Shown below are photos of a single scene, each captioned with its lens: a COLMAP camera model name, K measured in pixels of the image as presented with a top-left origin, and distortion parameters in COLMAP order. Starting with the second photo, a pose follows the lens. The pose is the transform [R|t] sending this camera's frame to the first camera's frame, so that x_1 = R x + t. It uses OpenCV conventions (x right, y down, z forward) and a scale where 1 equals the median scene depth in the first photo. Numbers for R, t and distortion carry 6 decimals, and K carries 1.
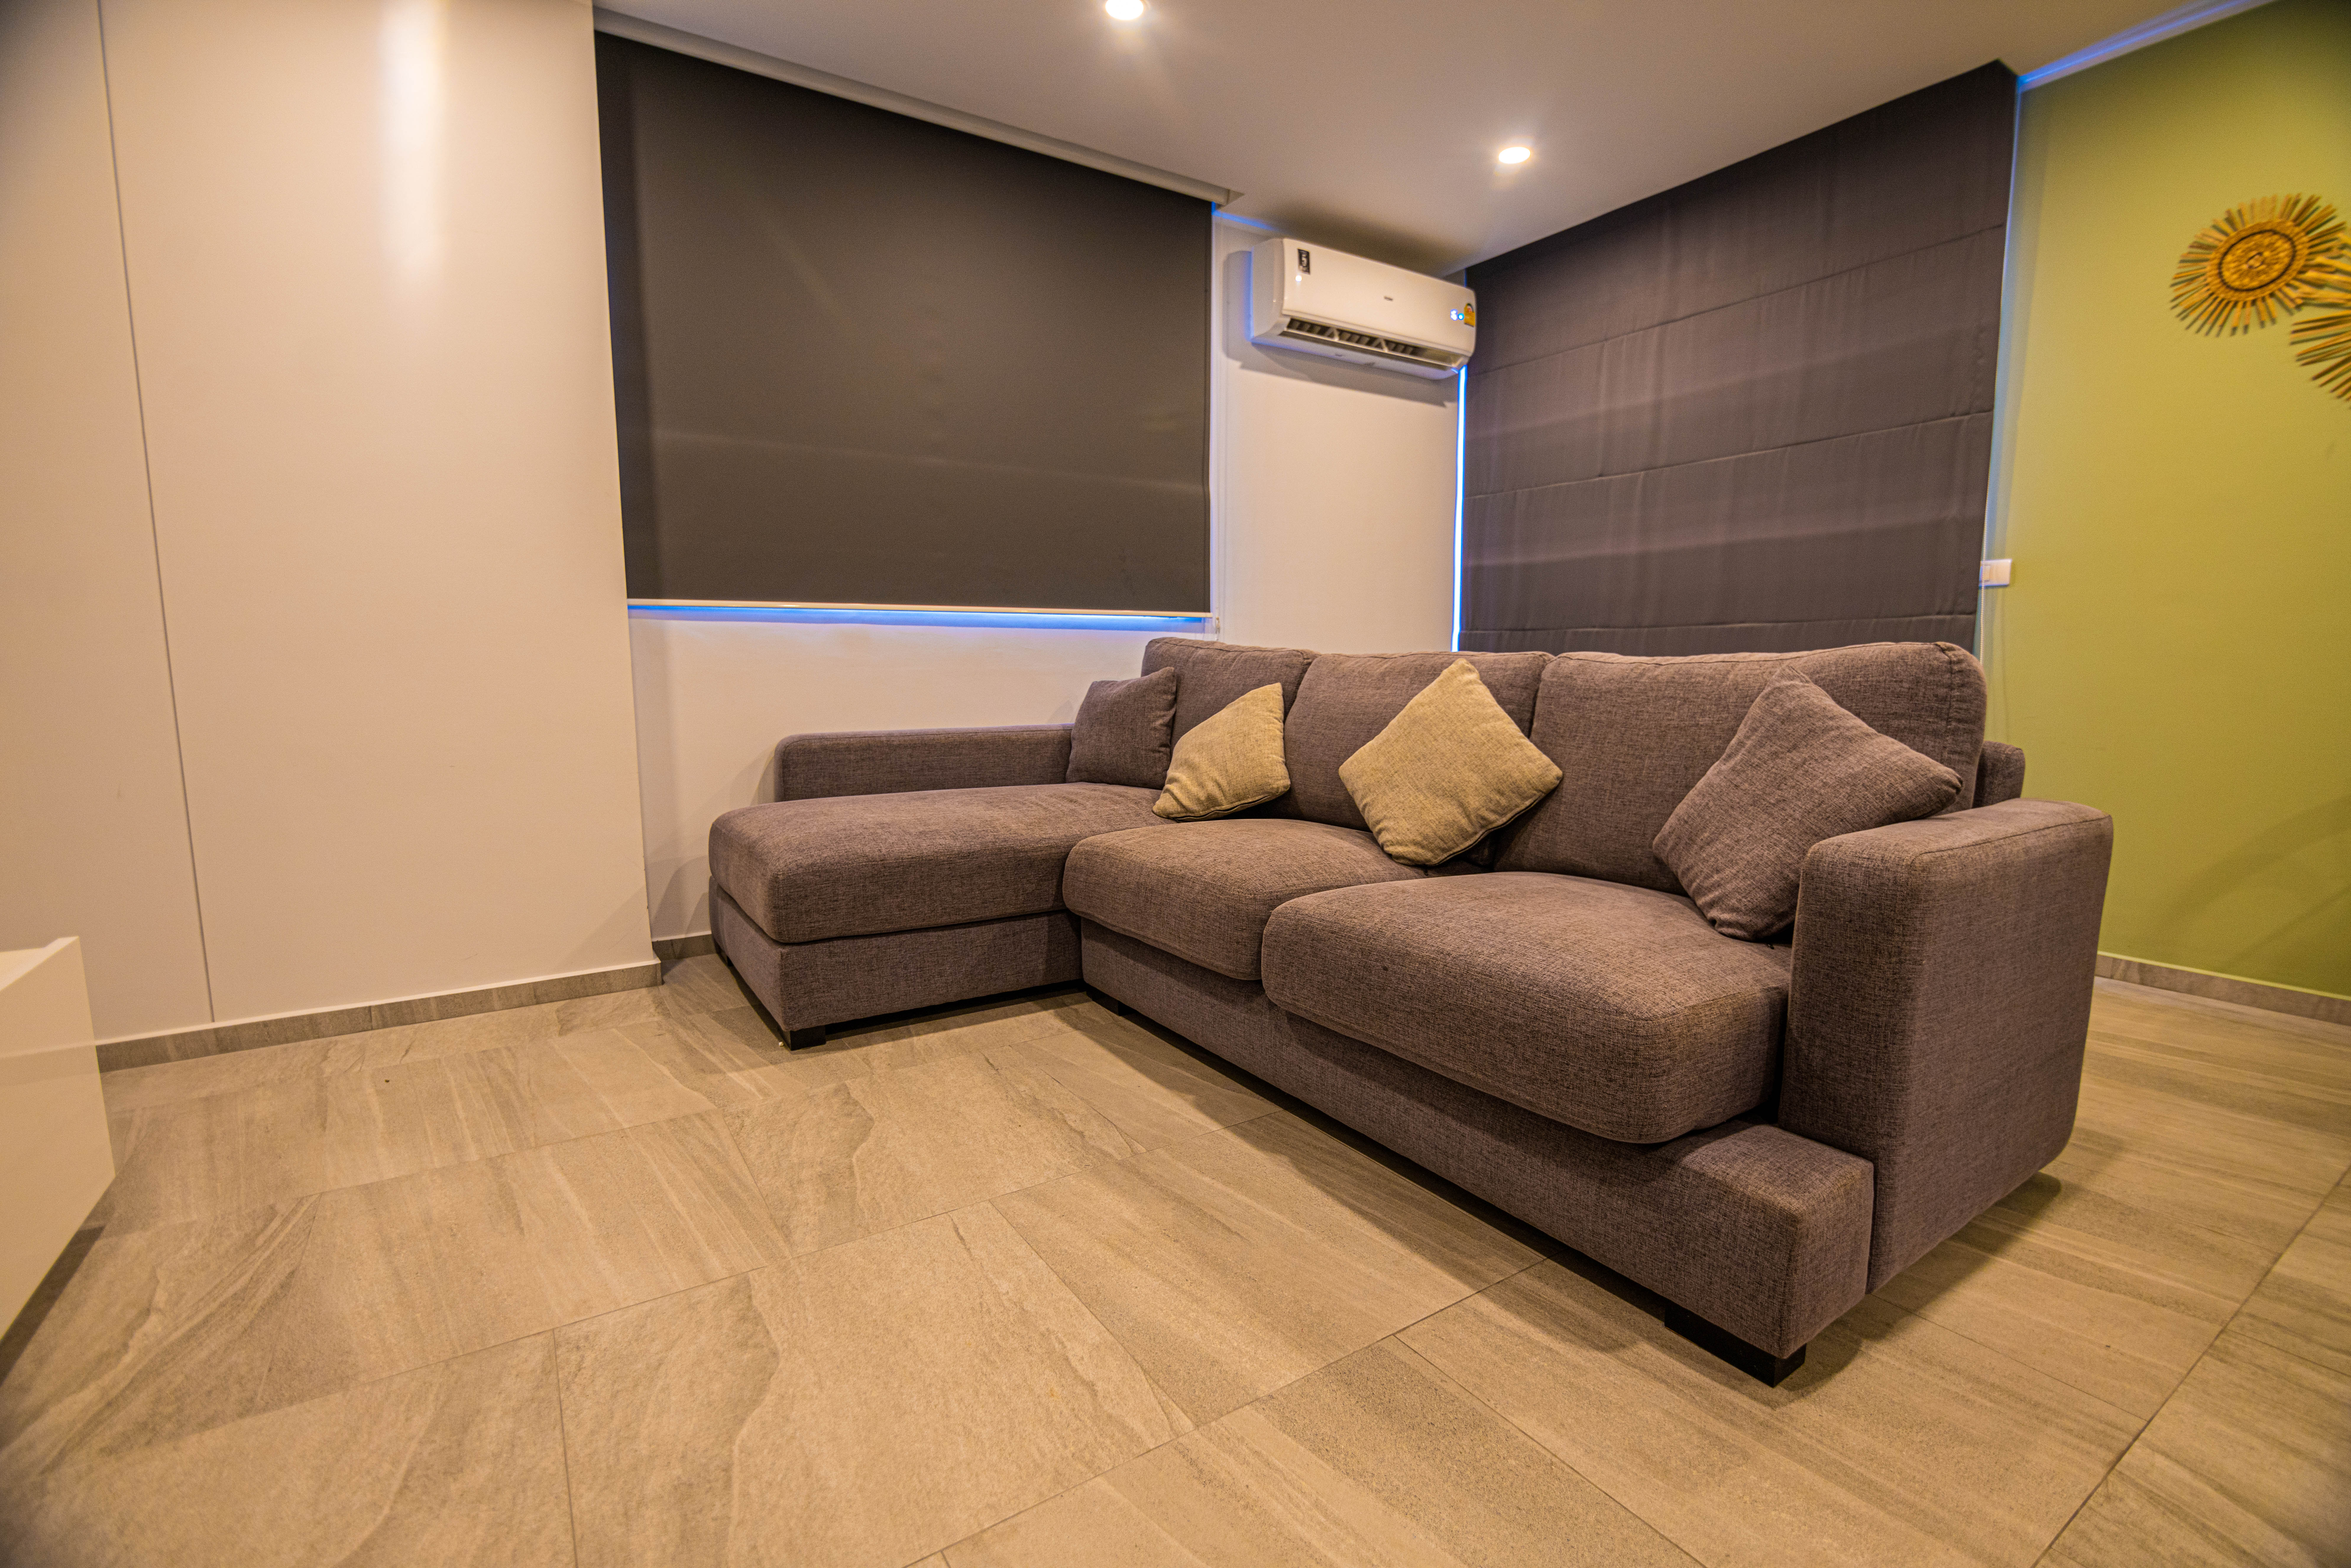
lens RADIAL K [[1055.3, 0, 1178.3], [0, 1055.3, 786.4], [0, 0, 1]] dist [-0.012624, -0.004803]
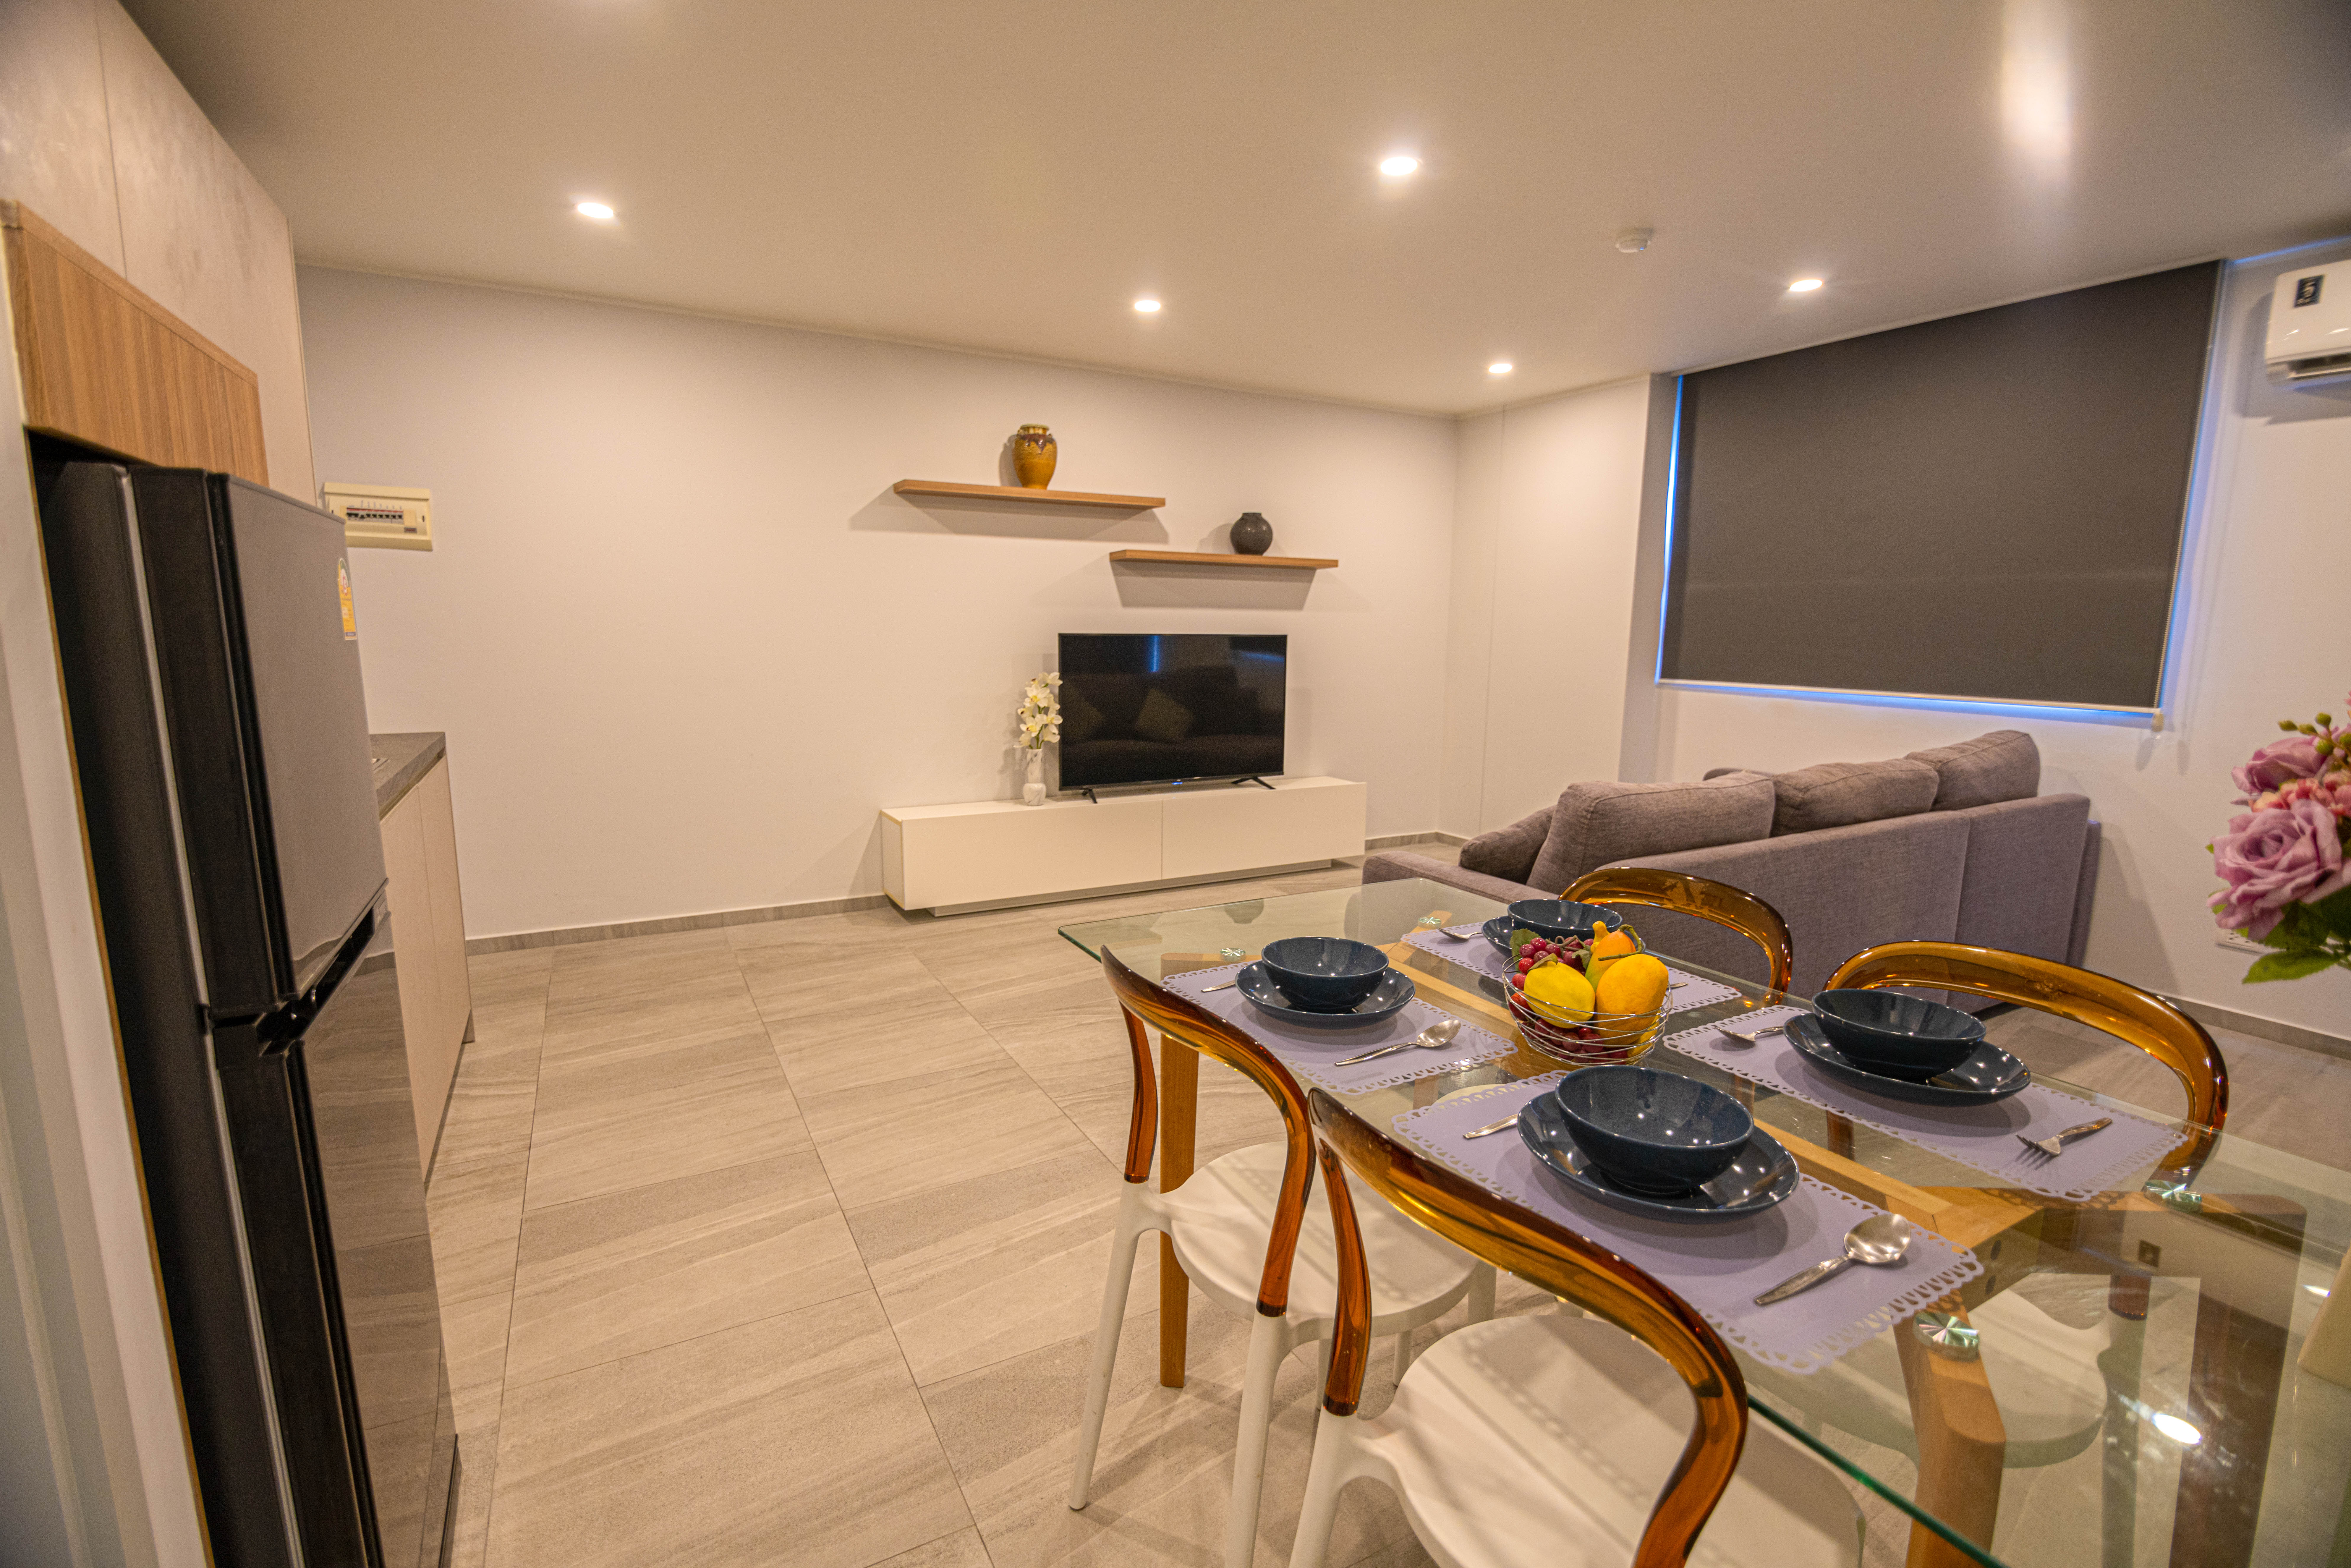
lens RADIAL K [[1055.3, 0, 1178.3], [0, 1055.3, 786.4], [0, 0, 1]] dist [-0.012624, -0.004803]
pose [[-0.077121, 0.156779, -0.984618, 1.468419], [-0.130985, 0.977406, 0.165890, -0.204498], [0.988380, 0.141764, -0.054843, 0.333508]]
